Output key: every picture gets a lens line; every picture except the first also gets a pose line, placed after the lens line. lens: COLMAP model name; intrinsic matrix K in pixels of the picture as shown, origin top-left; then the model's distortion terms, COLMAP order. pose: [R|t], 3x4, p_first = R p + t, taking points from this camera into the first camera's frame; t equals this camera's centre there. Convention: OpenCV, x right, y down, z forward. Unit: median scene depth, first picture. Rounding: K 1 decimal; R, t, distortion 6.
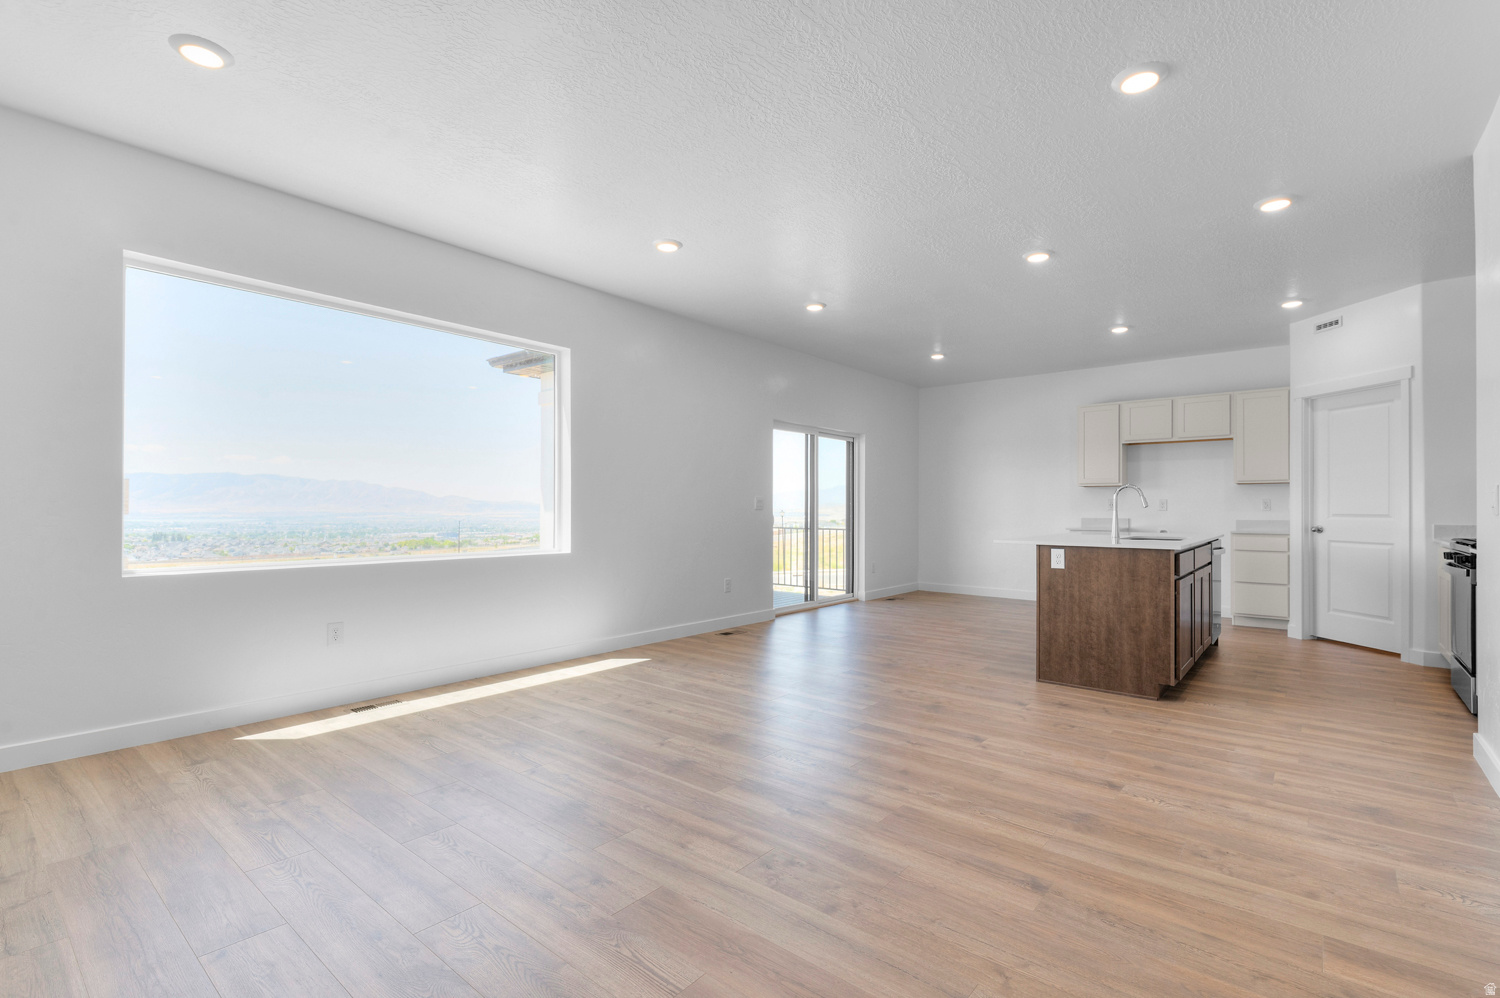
lens RADIAL K [[688.5, 0, 750.6], [0, 688.5, 502.9], [0, 0, 1]] dist [0.000552, -0.000005]
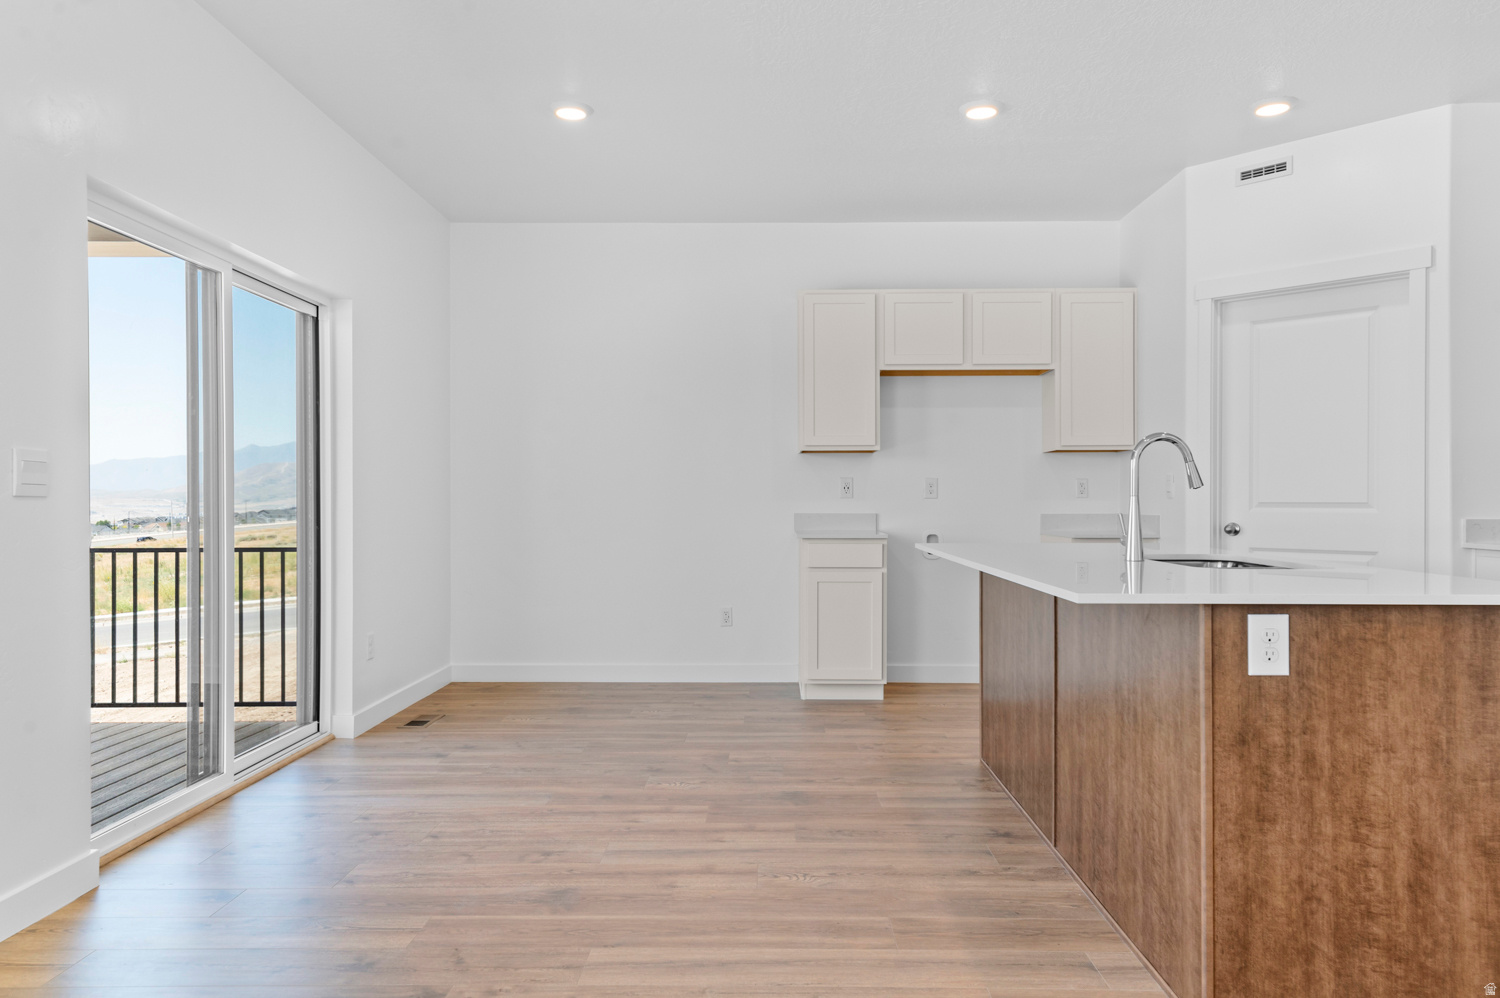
lens RADIAL K [[1014.7, 0, 752.5], [0, 1014.7, 500.6], [0, 0, 1]] dist [0.004027, 0.006530]
pose [[0.771865, -0.004136, 0.635773, -0.035030], [-0.002058, 0.999957, 0.009004, 0.010695], [-0.635783, -0.008259, 0.771824, 0.790361]]
